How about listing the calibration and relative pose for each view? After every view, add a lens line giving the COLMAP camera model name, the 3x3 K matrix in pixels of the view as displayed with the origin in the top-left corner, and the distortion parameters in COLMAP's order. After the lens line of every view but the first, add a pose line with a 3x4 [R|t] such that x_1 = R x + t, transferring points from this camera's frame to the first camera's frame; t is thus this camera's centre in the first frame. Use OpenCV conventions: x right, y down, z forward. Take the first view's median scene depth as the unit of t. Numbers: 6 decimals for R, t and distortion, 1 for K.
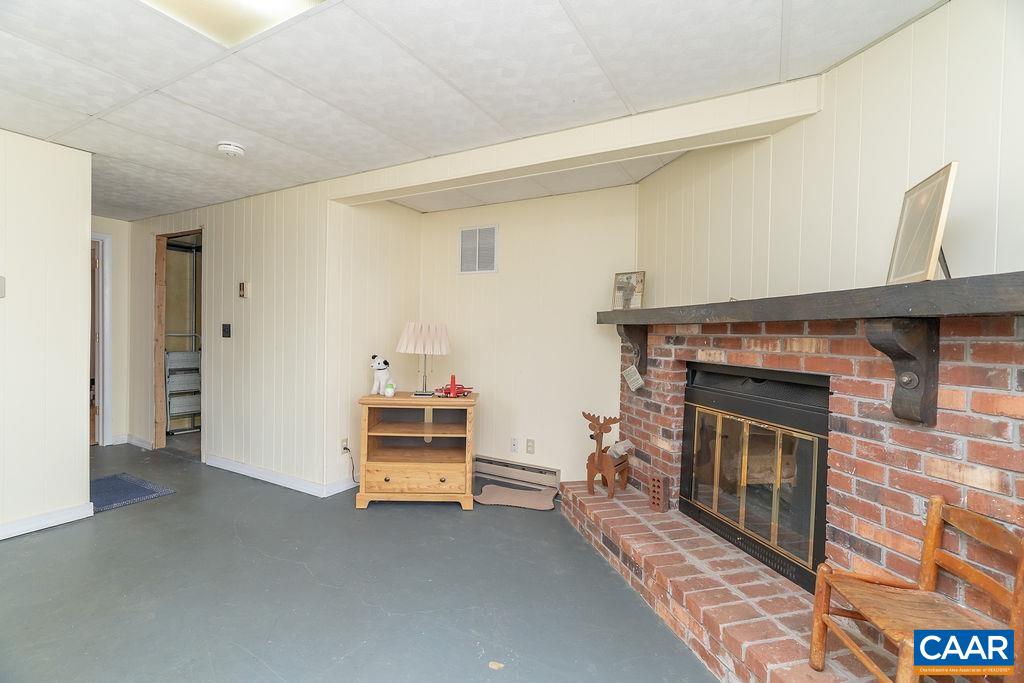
lens RADIAL K [[459.5, 0, 511.6], [0, 459.5, 337.0], [0, 0, 1]] dist [-0.004757, 0.000494]
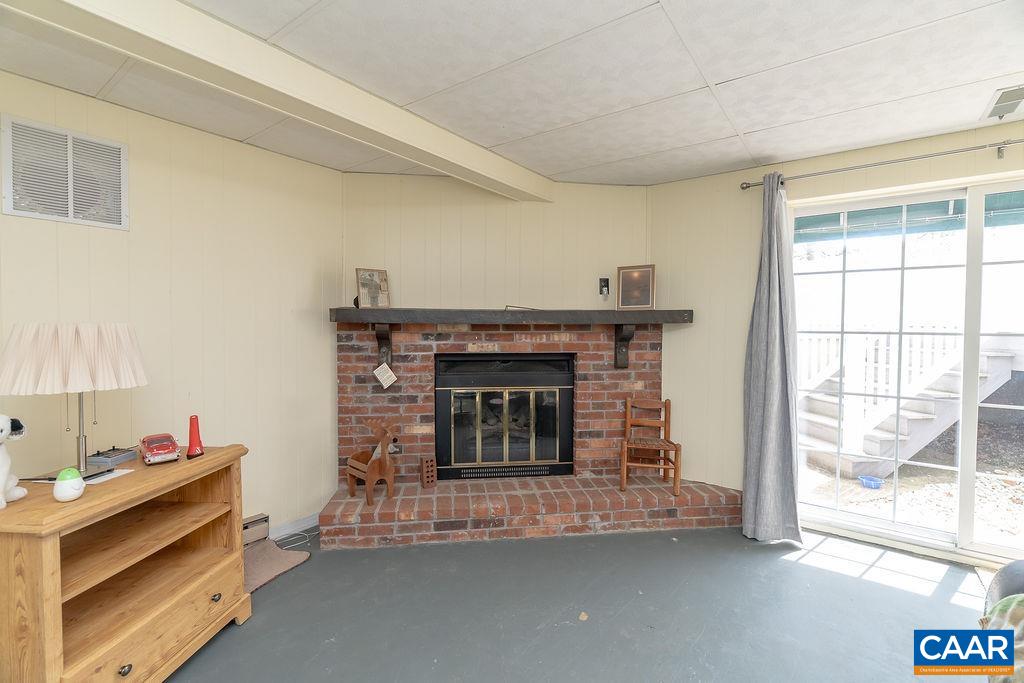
lens RADIAL K [[459.5, 0, 511.6], [0, 459.5, 337.0], [0, 0, 1]] dist [-0.004757, 0.000494]
pose [[0.128041, -0.048612, 0.990577, -0.848217], [0.010024, 0.998810, 0.047720, -0.050484], [-0.991718, 0.003820, 0.128376, 0.721671]]
